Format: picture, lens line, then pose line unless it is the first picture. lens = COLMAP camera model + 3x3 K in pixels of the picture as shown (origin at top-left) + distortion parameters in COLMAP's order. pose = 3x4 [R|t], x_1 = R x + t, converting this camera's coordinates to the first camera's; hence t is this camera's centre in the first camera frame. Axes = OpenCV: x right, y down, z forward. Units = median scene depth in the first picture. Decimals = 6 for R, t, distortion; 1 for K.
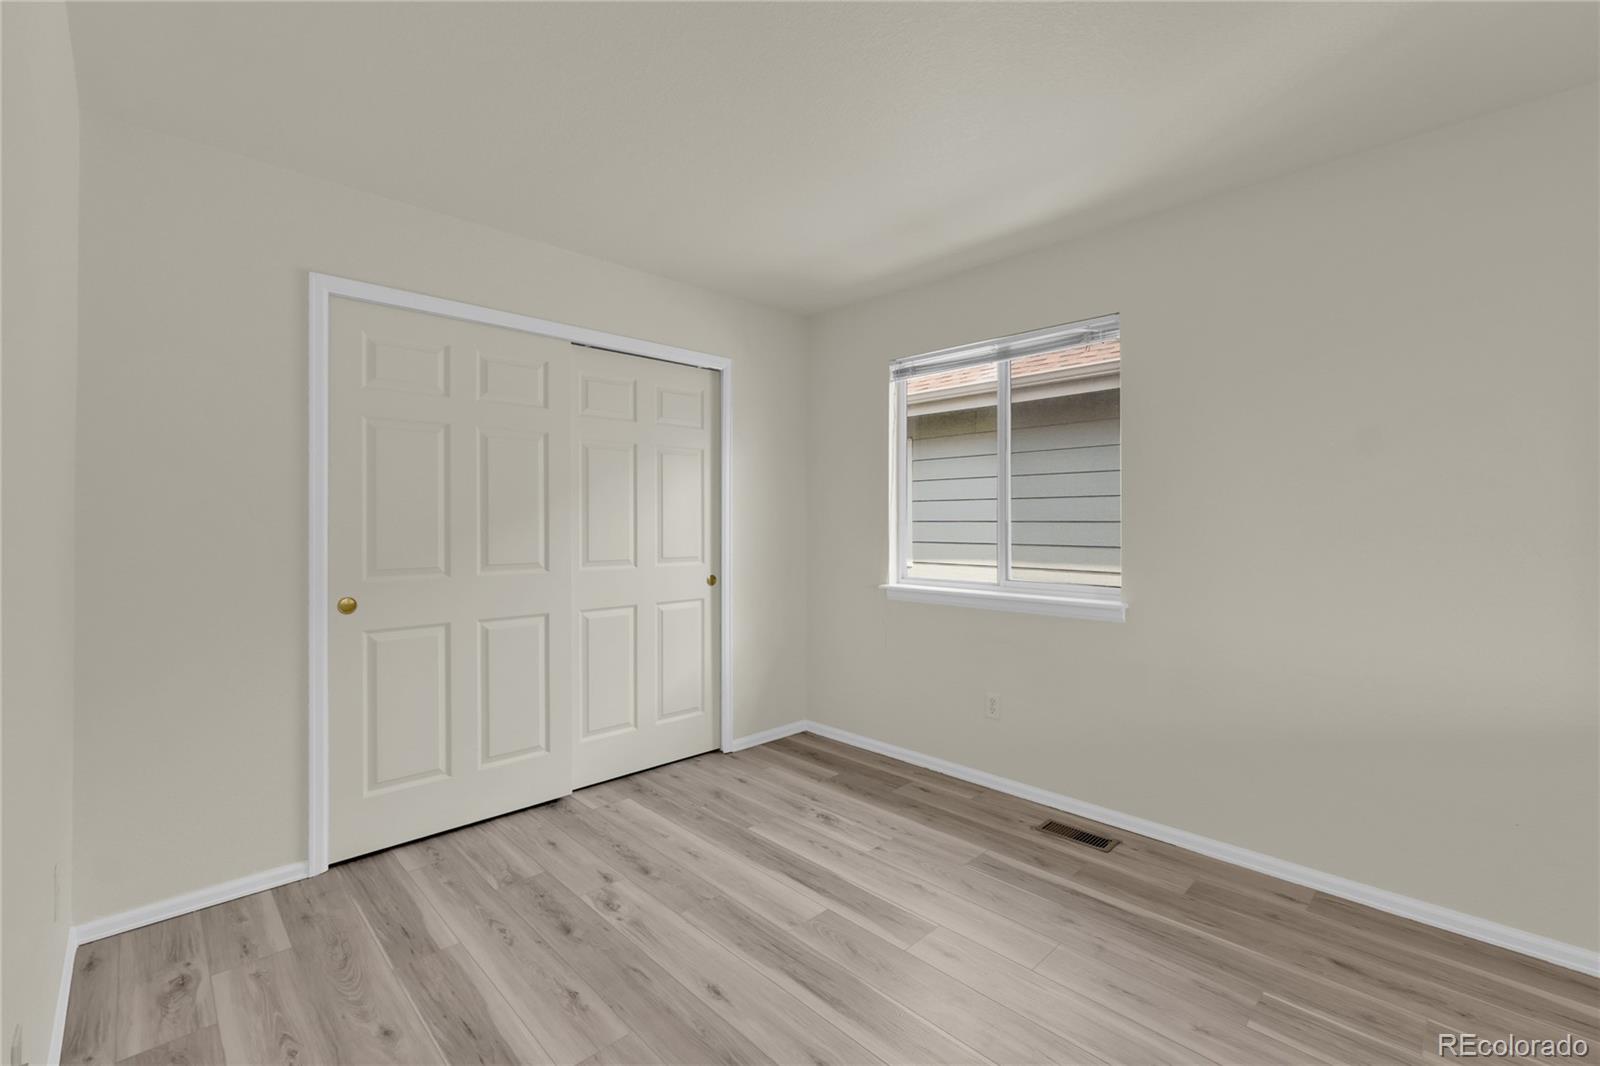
lens RADIAL K [[683.8, 0, 793.5], [0, 683.8, 520.8], [0, 0, 1]] dist [-0.001774, -0.000027]
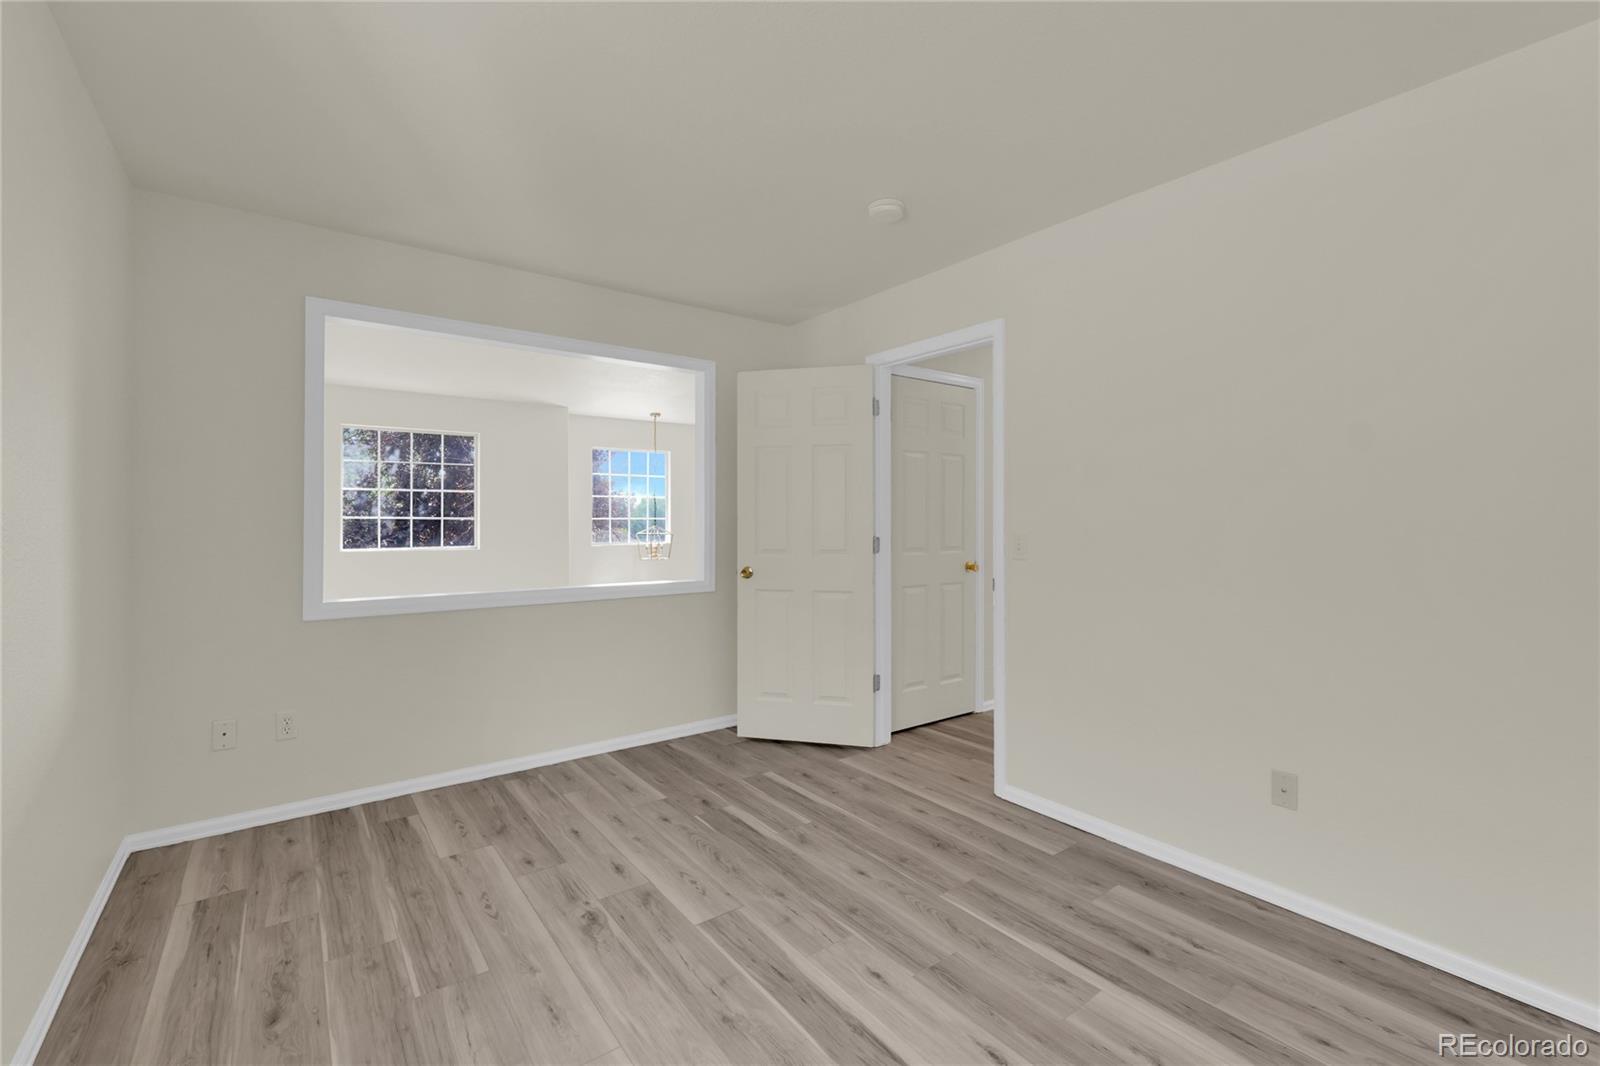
lens RADIAL K [[683.8, 0, 793.5], [0, 683.8, 520.8], [0, 0, 1]] dist [-0.001774, -0.000027]
pose [[-0.991835, -0.004671, 0.127442, 0.035375], [-0.004473, 0.999988, 0.001842, 0.006214], [-0.127449, 0.001257, -0.991844, 1.990459]]
